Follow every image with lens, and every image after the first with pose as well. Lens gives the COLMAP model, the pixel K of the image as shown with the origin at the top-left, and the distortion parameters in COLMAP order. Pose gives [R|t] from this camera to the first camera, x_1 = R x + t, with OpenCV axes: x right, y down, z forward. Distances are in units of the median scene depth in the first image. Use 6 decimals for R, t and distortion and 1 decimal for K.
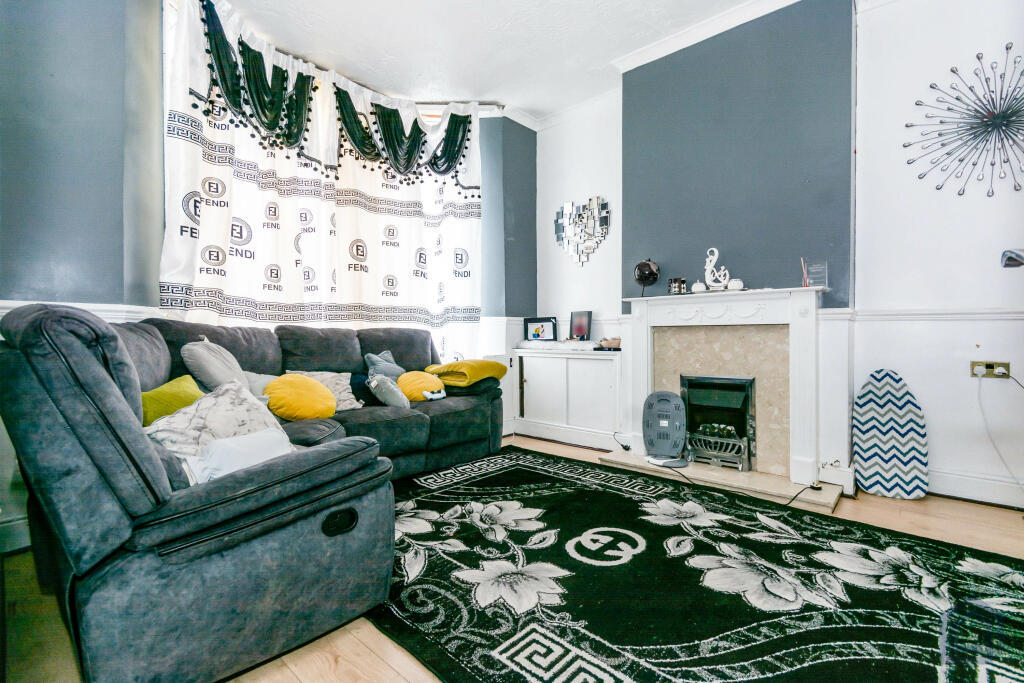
lens RADIAL K [[460.9, 0, 510.2], [0, 460.9, 336.4], [0, 0, 1]] dist [0.001444, -0.001163]
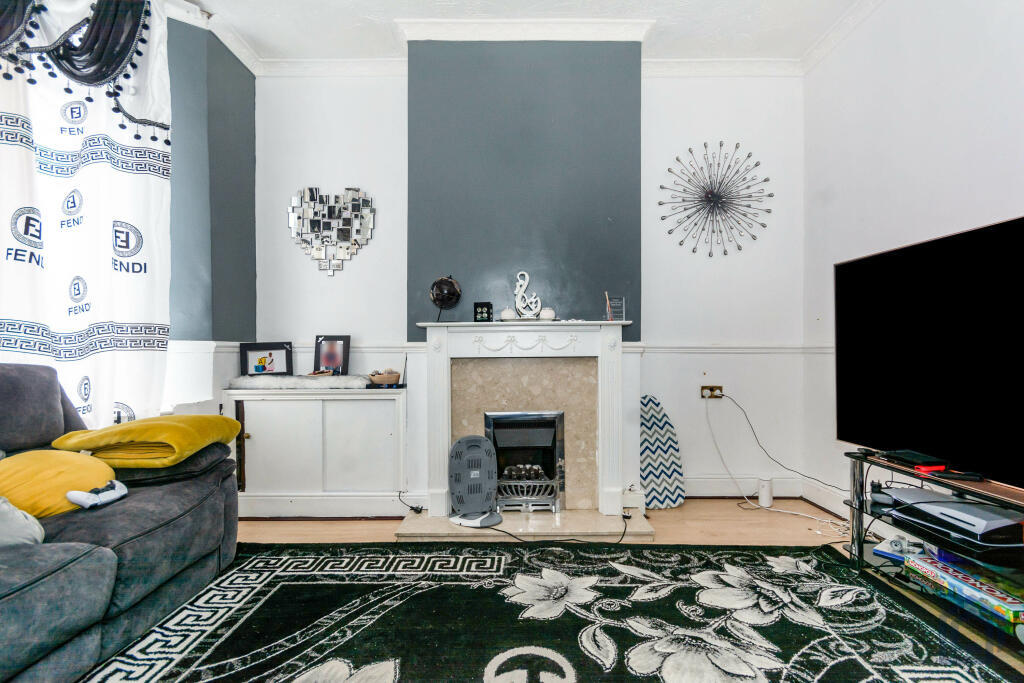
lens RADIAL K [[460.9, 0, 513.7], [0, 460.9, 350.6], [0, 0, 1]] dist [0.001444, -0.001163]
pose [[0.745639, 0.000104, 0.666350, -0.174992], [0.006987, 0.999944, -0.007975, -0.029056], [-0.666313, 0.010602, 0.745597, 0.330493]]
